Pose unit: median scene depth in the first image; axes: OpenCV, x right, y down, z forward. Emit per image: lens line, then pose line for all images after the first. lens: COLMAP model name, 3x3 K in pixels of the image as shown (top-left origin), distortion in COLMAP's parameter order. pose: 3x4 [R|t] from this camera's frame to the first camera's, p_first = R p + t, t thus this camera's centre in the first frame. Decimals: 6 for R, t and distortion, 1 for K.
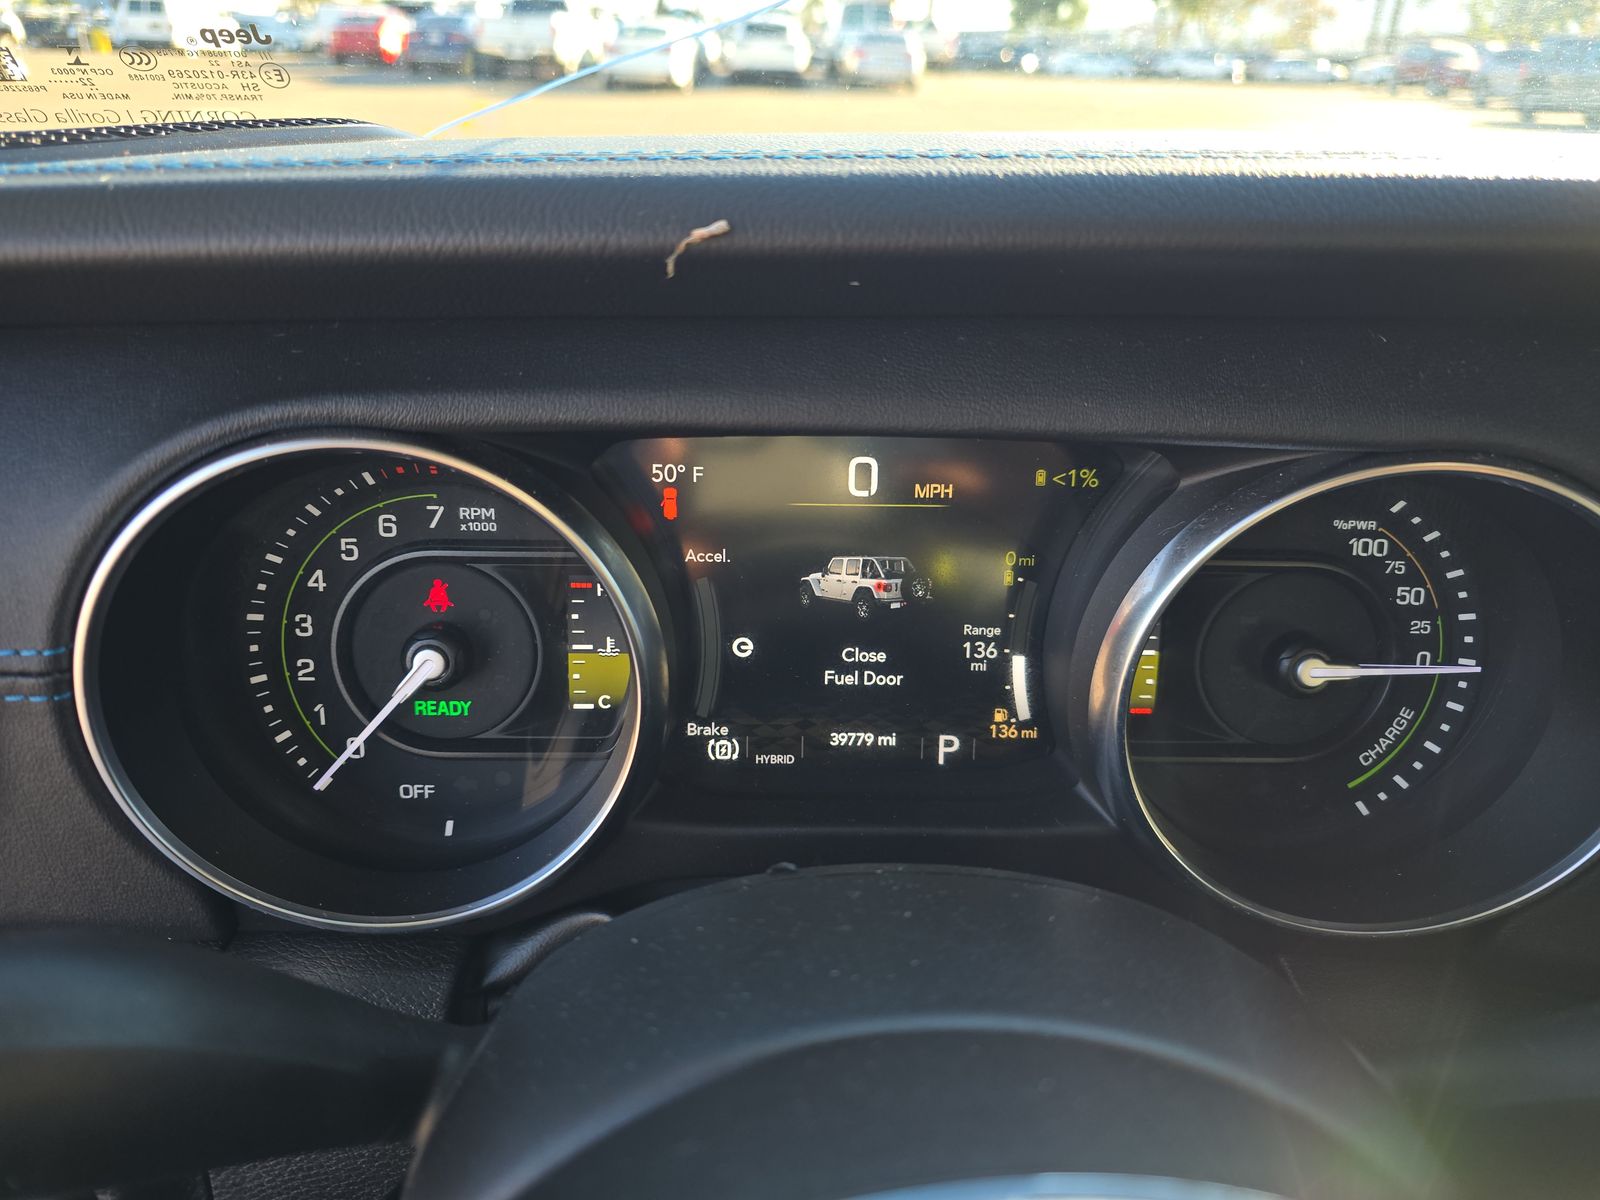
lens RADIAL K [[1079.5, 0, 796.7], [0, 1079.5, 588.6], [0, 0, 1]] dist [0.040764, -0.048101]
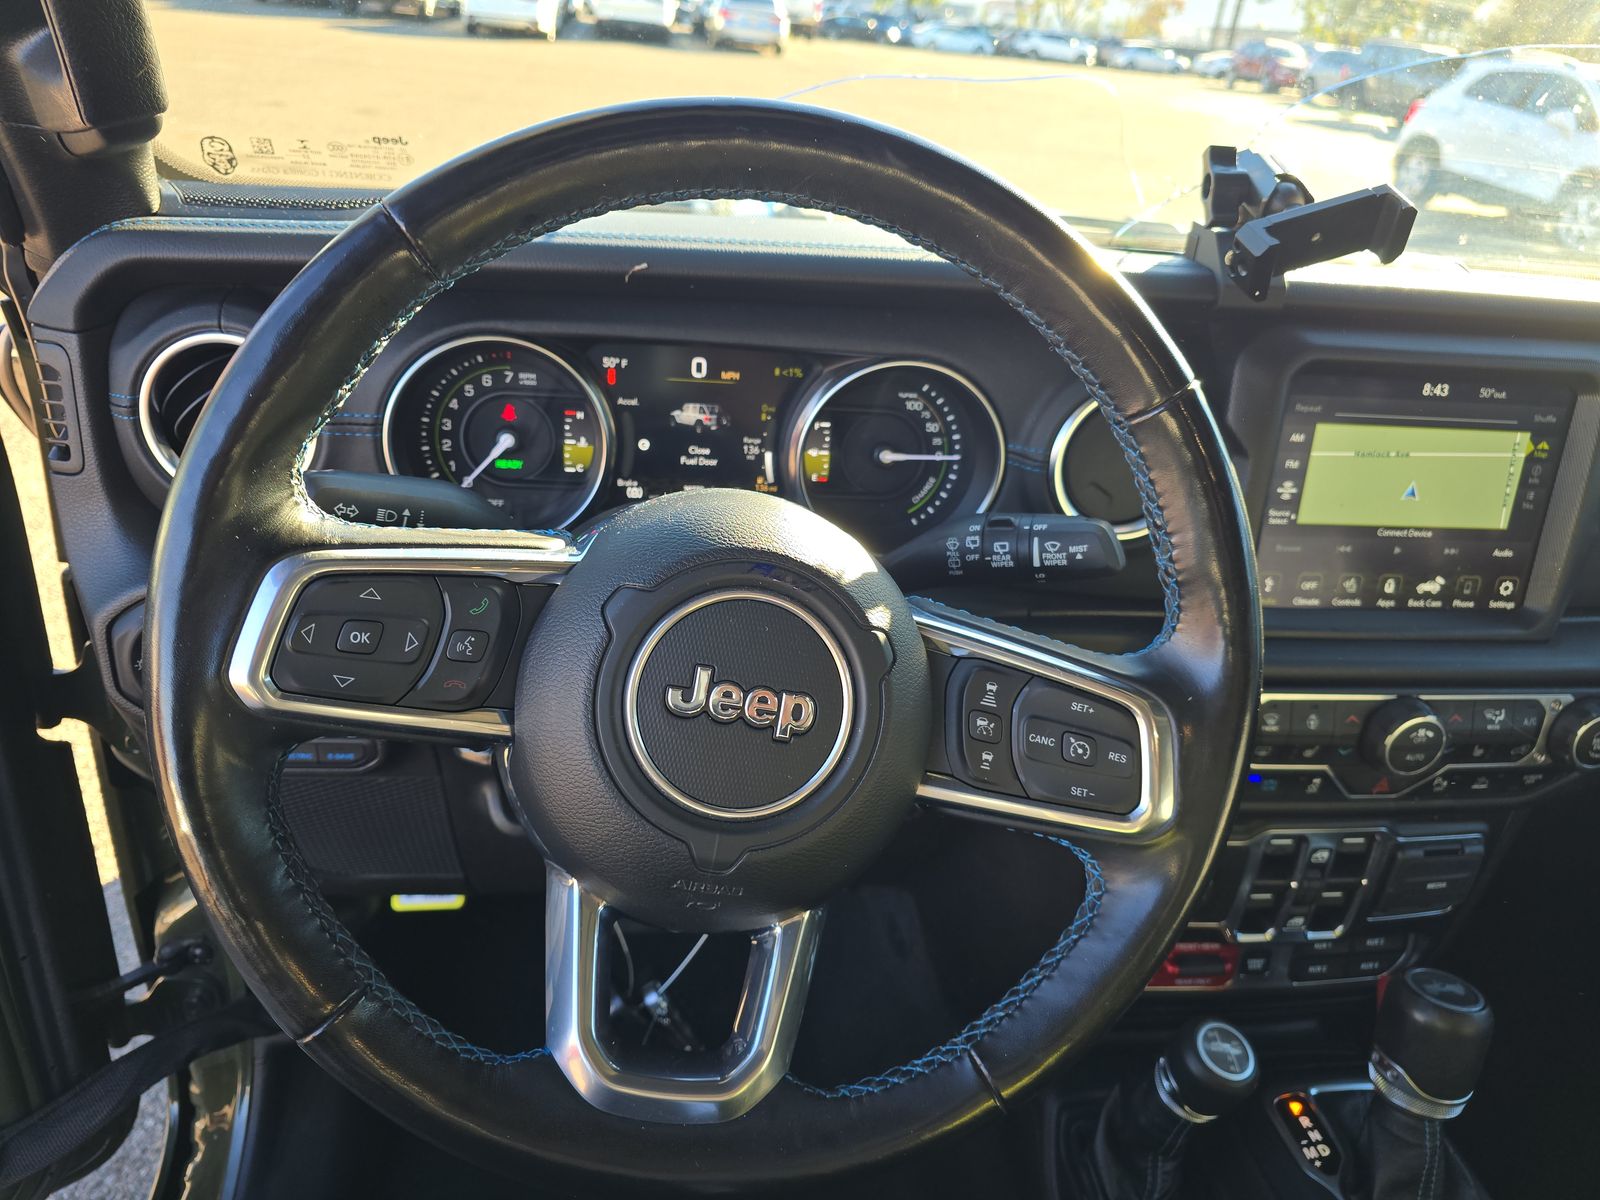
lens RADIAL K [[1079.5, 0, 792.6], [0, 1079.5, 589.2], [0, 0, 1]] dist [0.040764, -0.048101]
pose [[0.992317, 0.010152, 0.123300, -0.017619], [-0.014496, 0.999304, 0.034381, 0.269399], [-0.122865, -0.035905, 0.991774, -1.239631]]
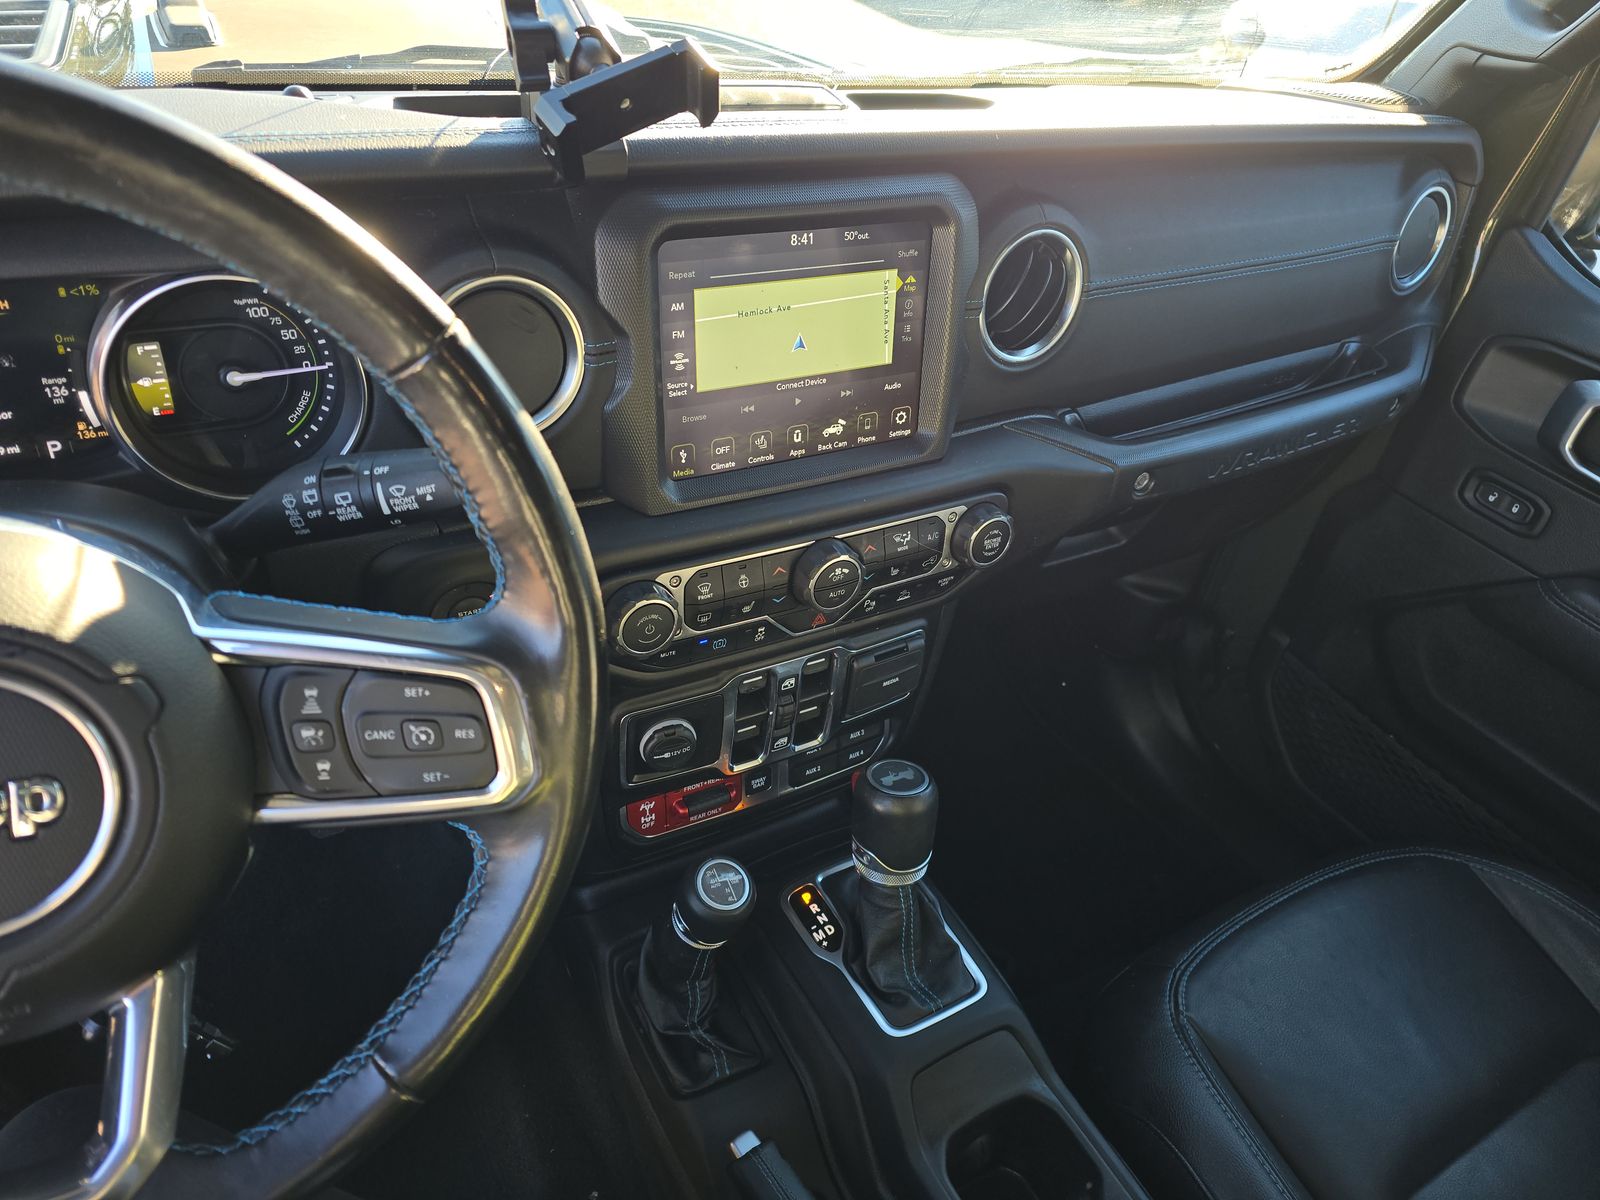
lens RADIAL K [[1079.5, 0, 787.6], [0, 1079.5, 586.2], [0, 0, 1]] dist [0.040764, -0.048101]
pose [[0.879394, -0.215779, 0.424388, 0.404979], [0.119768, 0.962993, 0.241455, 0.077592], [-0.460784, -0.161506, 0.872694, -1.220534]]
